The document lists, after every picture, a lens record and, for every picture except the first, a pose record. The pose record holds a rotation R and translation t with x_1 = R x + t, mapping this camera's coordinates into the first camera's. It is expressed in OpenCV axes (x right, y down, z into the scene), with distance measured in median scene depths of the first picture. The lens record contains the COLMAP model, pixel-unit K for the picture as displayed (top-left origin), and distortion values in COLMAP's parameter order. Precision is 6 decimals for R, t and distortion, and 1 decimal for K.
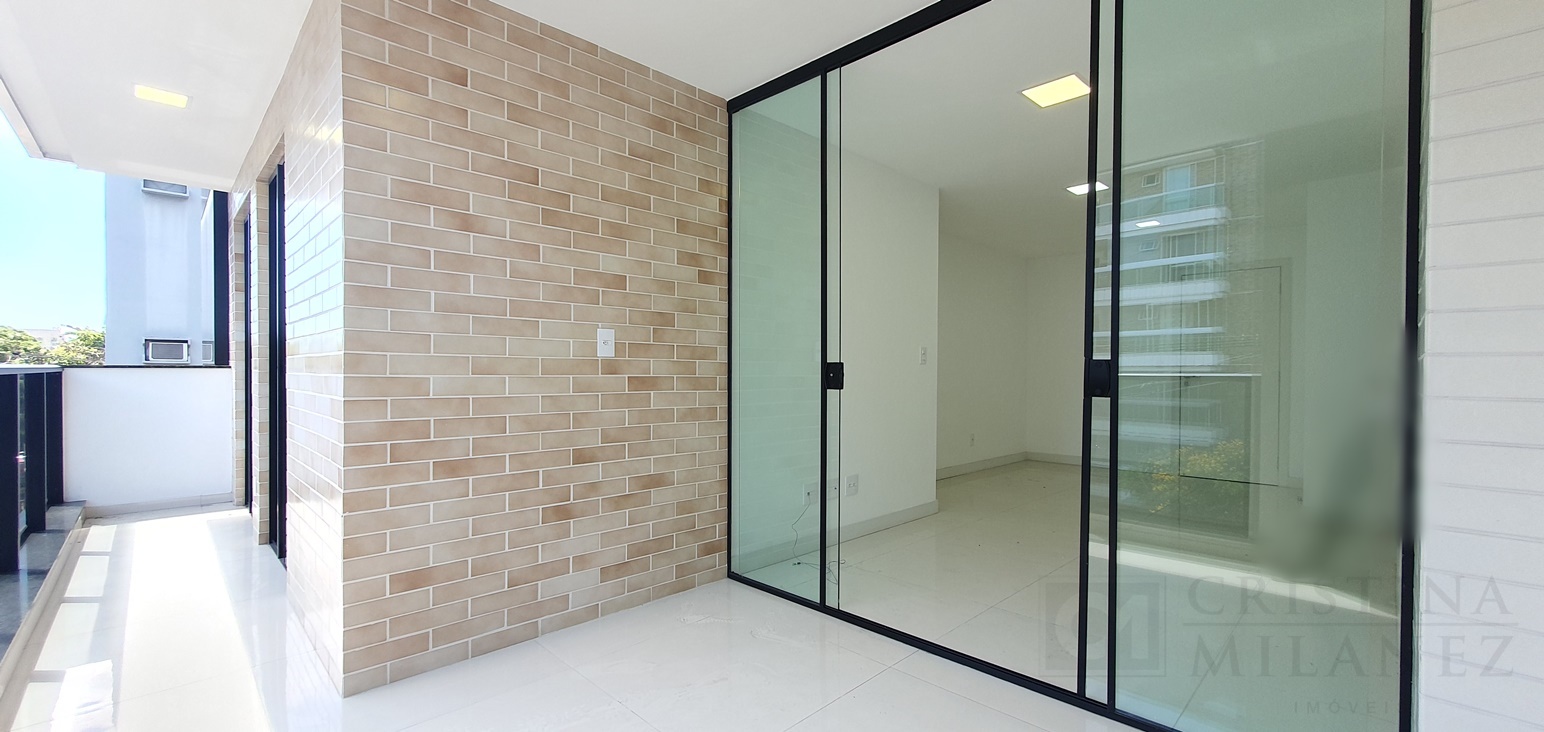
lens RADIAL K [[616.8, 0, 771.4], [0, 616.8, 377.0], [0, 0, 1]] dist [0.002784, 0.000541]
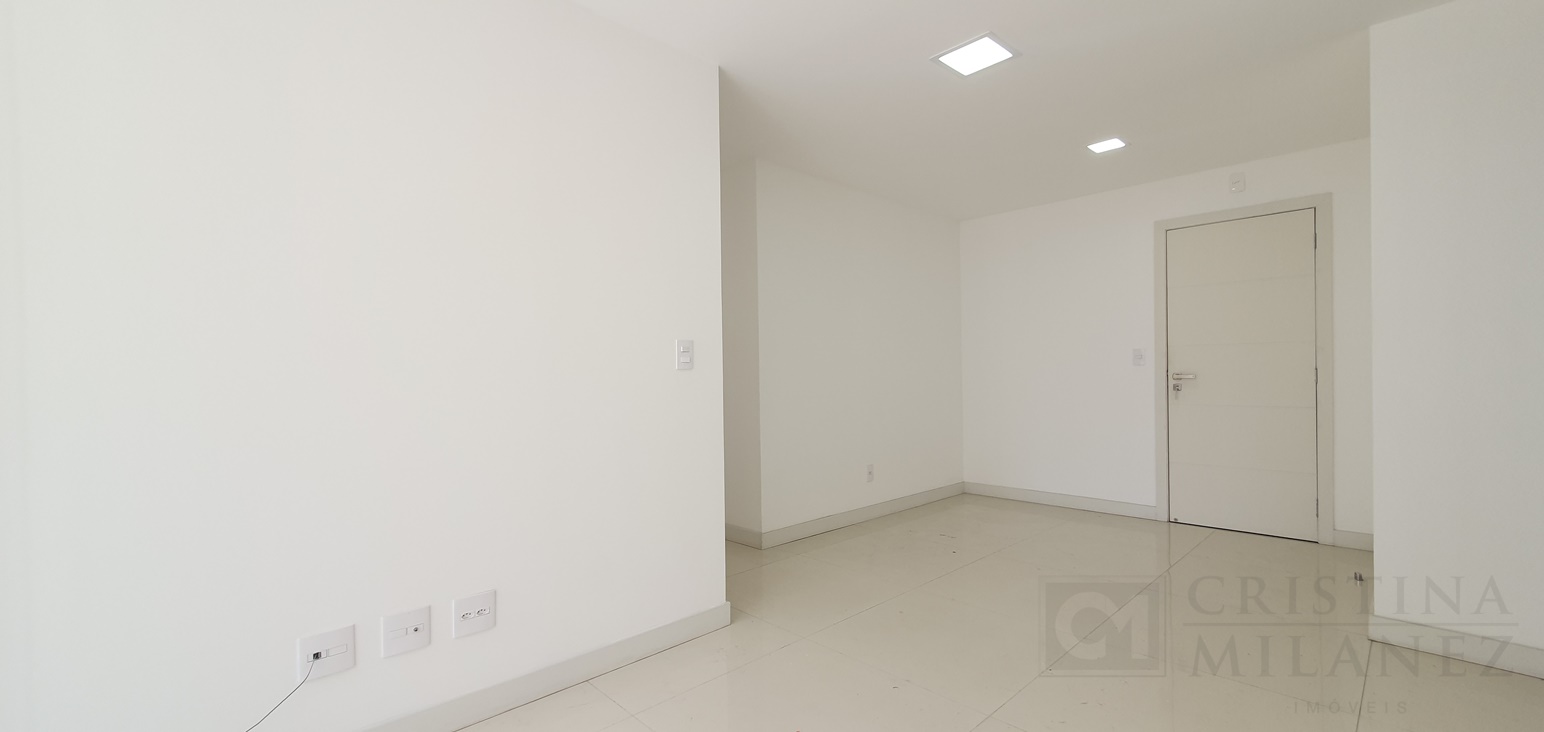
lens RADIAL K [[616.8, 0, 771.4], [0, 616.8, 377.0], [0, 0, 1]] dist [0.002784, 0.000541]
pose [[0.999426, -0.020399, -0.027056, 0.330582], [0.020386, 0.999792, -0.000762, -0.011533], [0.027066, 0.000210, 0.999634, 0.415001]]
